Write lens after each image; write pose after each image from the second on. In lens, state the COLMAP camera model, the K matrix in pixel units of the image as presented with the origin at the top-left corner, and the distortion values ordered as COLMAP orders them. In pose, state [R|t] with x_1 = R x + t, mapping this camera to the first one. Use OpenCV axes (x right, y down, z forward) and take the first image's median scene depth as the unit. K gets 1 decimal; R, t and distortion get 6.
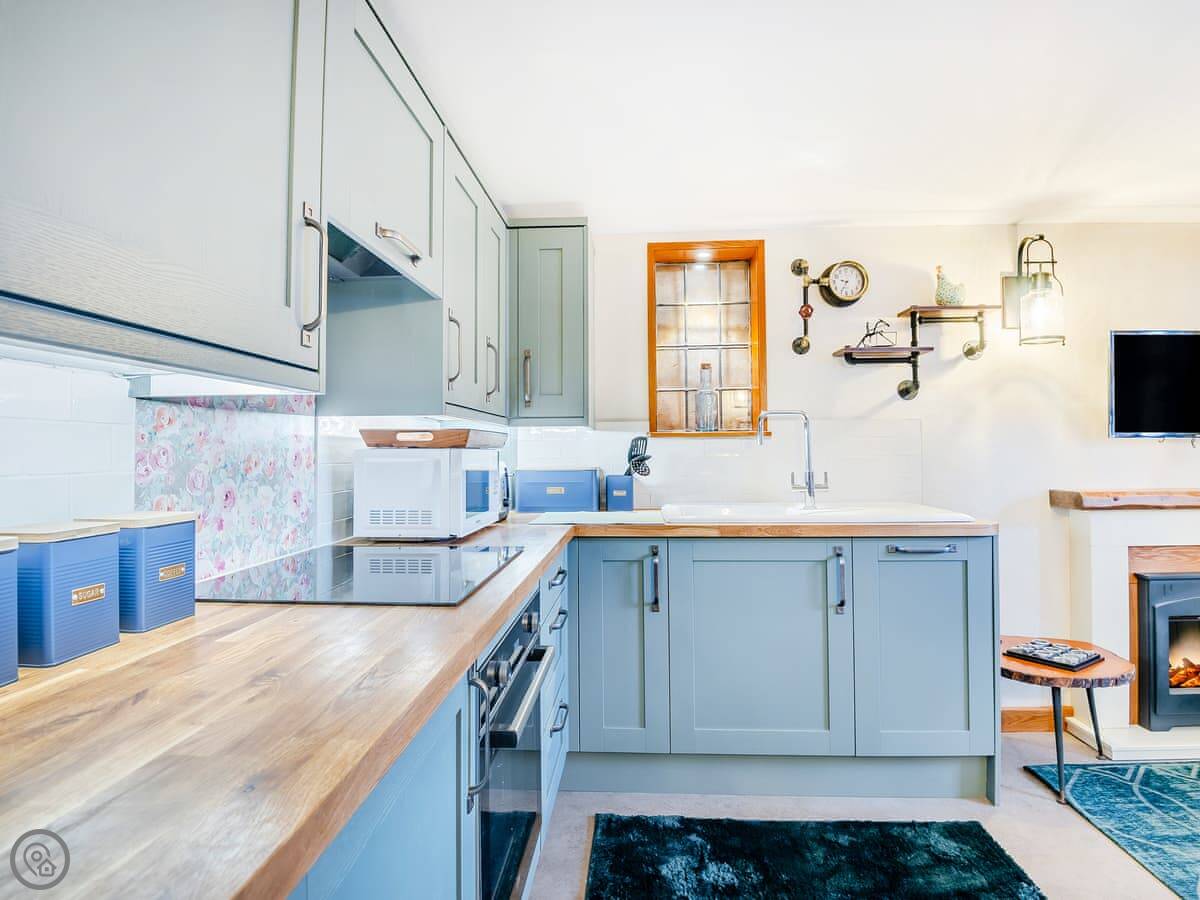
lens RADIAL K [[627.7, 0, 596.2], [0, 627.7, 433.0], [0, 0, 1]] dist [-0.033918, -0.007644]
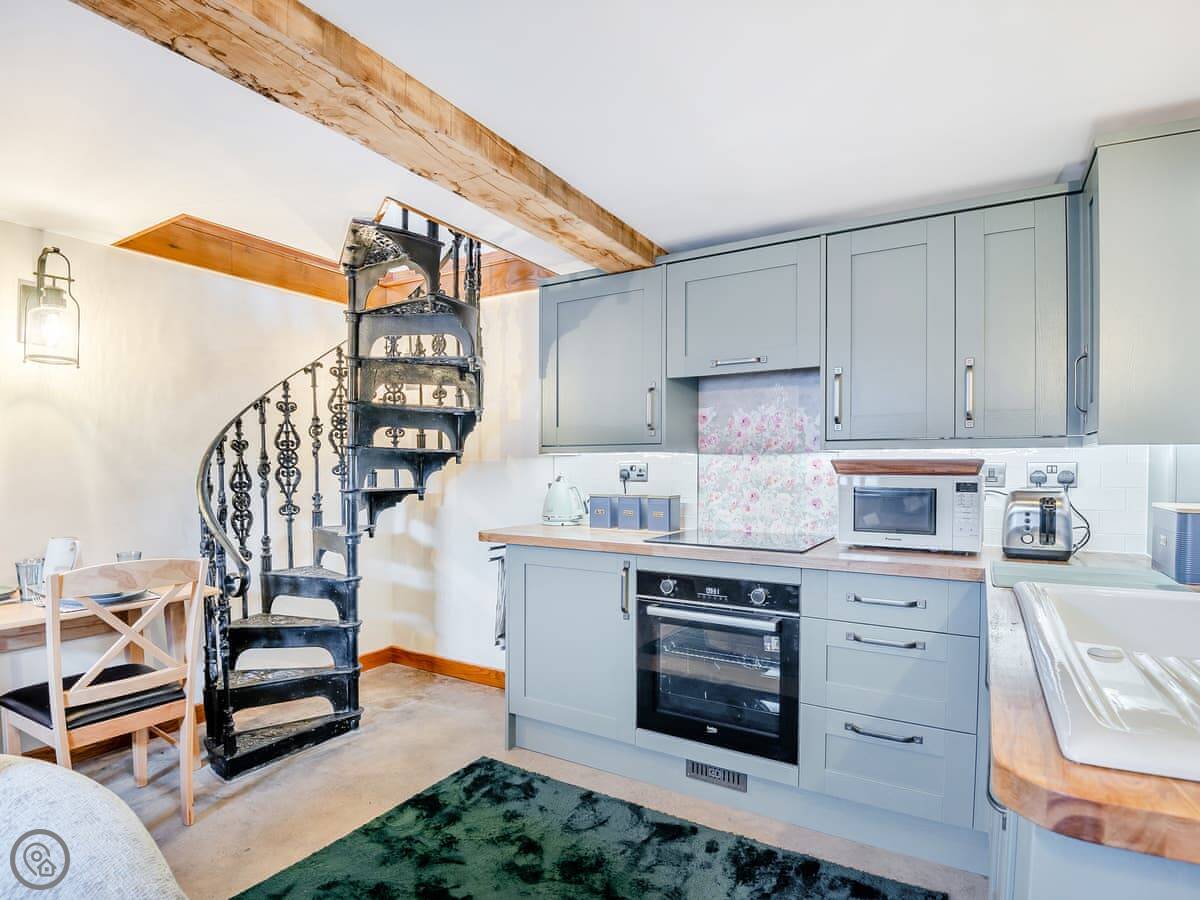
lens RADIAL K [[628.4, 0, 601.3], [0, 628.4, 474.8], [0, 0, 1]] dist [-0.021553, -0.017140]
pose [[-0.456888, 0.016458, -0.889372, 0.807809], [0.026843, 0.999629, 0.004709, 0.003736], [0.889119, -0.021722, -0.457160, 0.800355]]
